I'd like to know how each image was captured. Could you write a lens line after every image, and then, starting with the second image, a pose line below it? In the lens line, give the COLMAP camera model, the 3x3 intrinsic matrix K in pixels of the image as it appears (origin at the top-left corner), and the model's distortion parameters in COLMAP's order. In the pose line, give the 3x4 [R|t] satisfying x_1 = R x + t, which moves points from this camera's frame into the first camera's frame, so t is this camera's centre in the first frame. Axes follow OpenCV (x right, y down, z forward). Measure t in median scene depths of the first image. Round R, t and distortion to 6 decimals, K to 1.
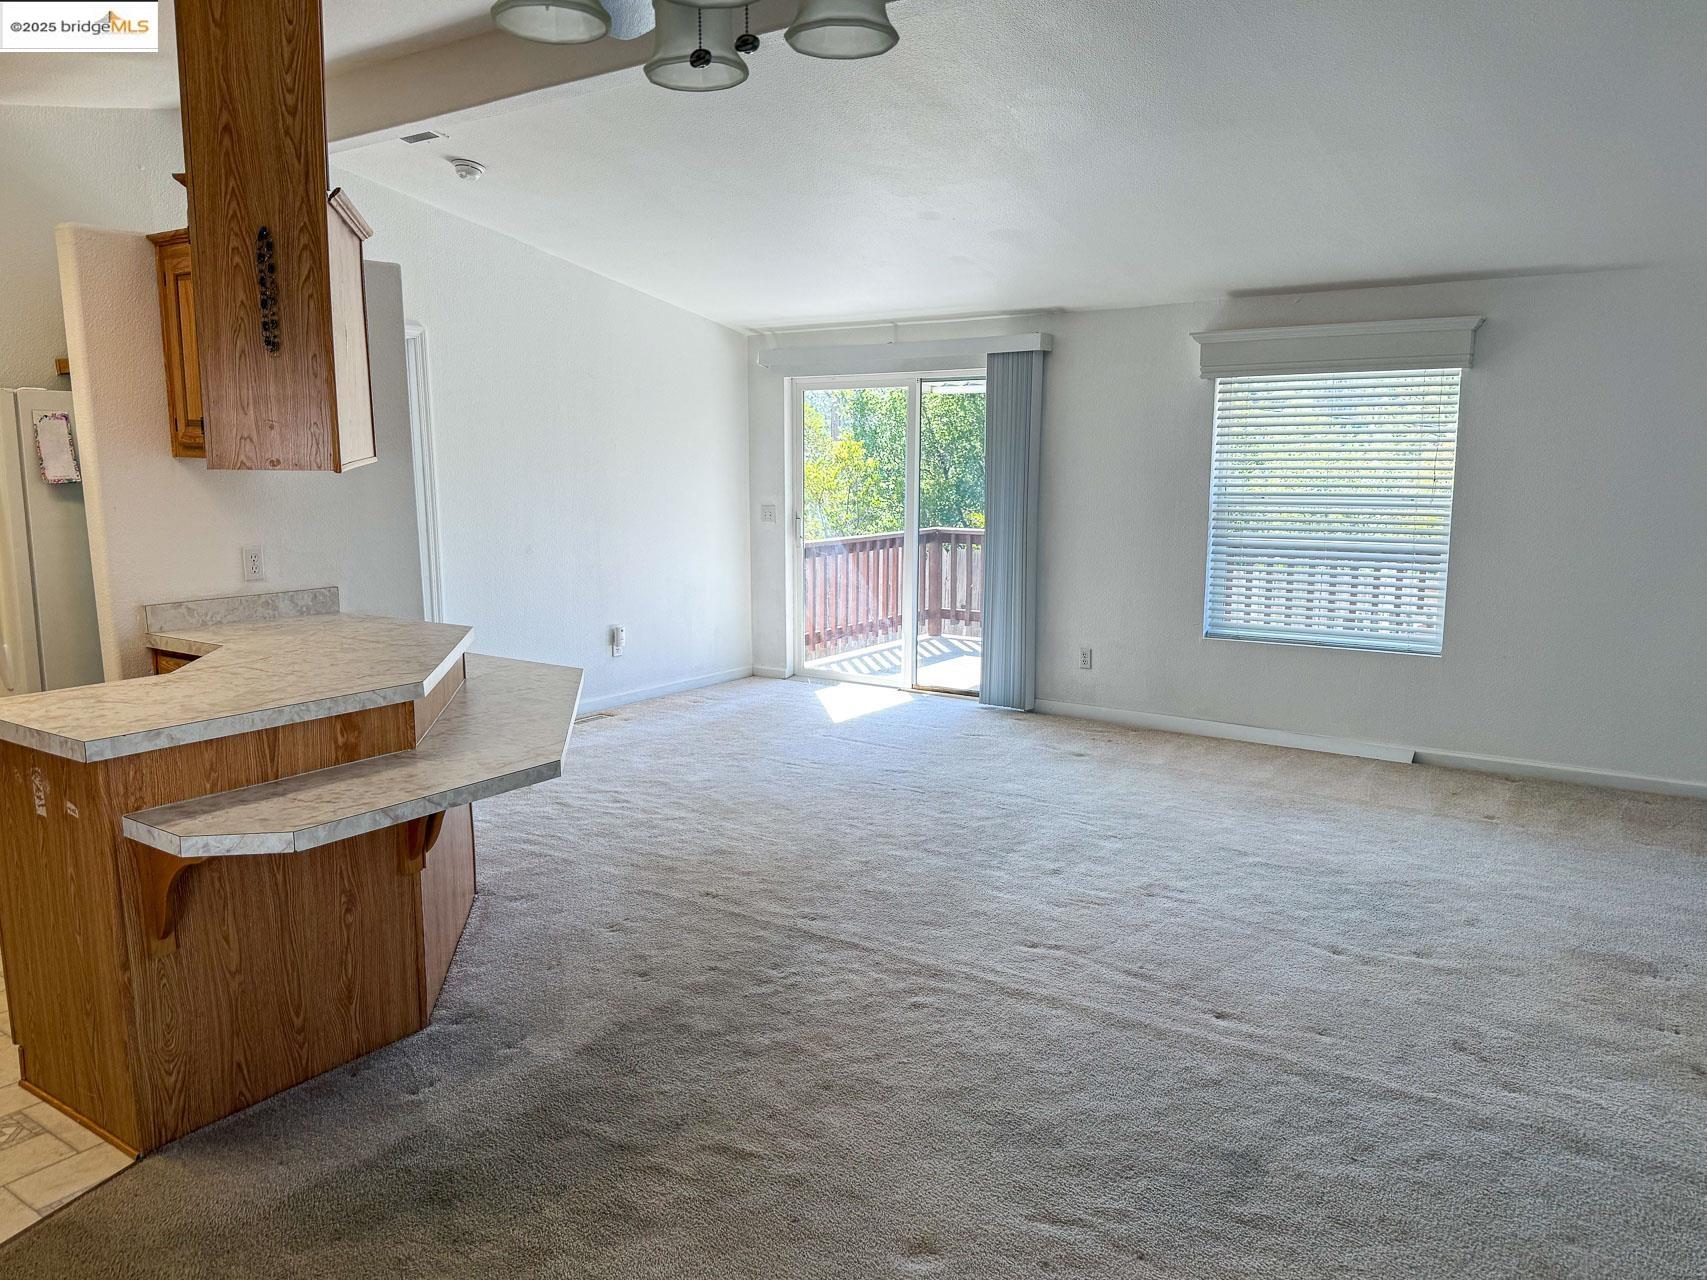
lens RADIAL K [[1226.7, 0, 859.3], [0, 1226.7, 650.7], [0, 0, 1]] dist [0.131794, -0.246201]
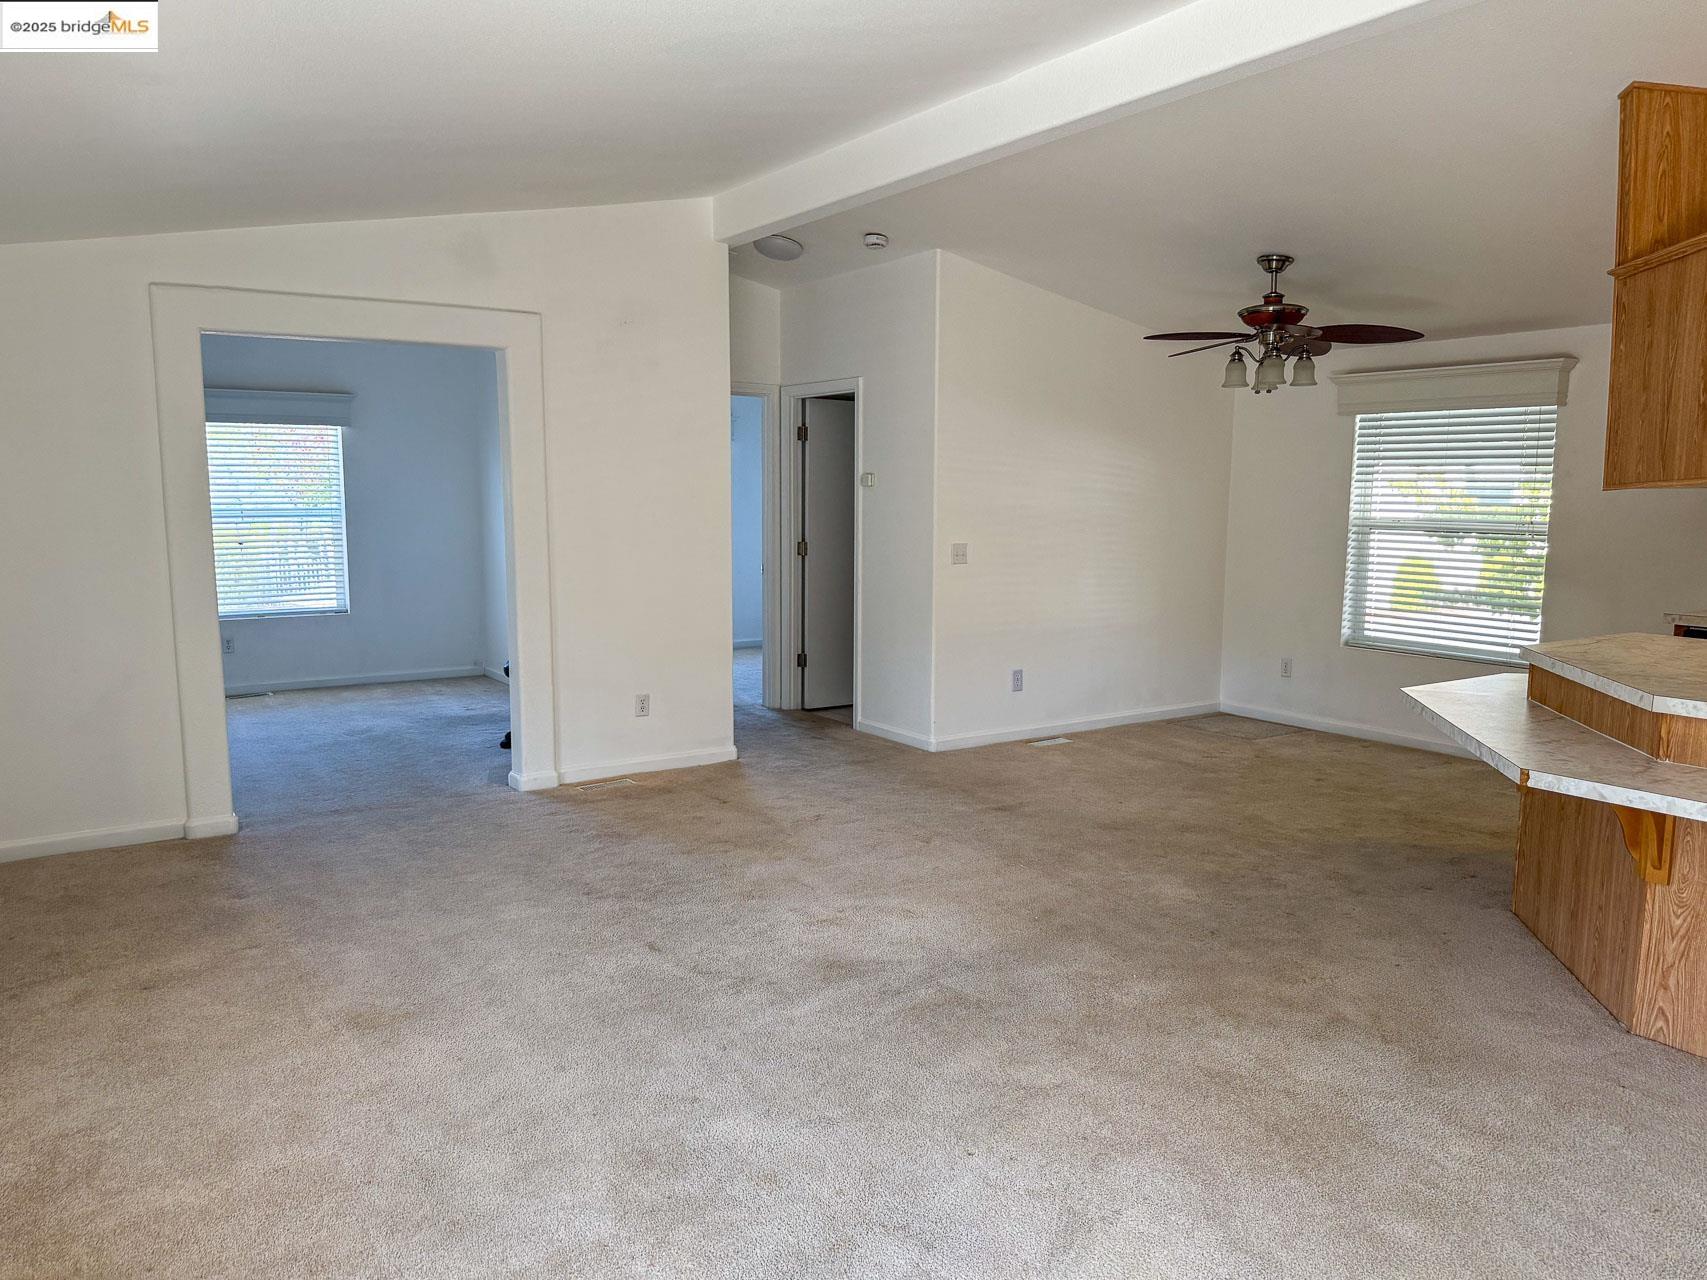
lens RADIAL K [[1226.7, 0, 859.3], [0, 1226.7, 650.7], [0, 0, 1]] dist [0.131794, -0.246201]
pose [[-0.920732, -0.049613, 0.387029, -0.107407], [0.061656, 0.960924, 0.269857, -0.191404], [-0.385294, 0.272328, -0.881695, 1.253152]]
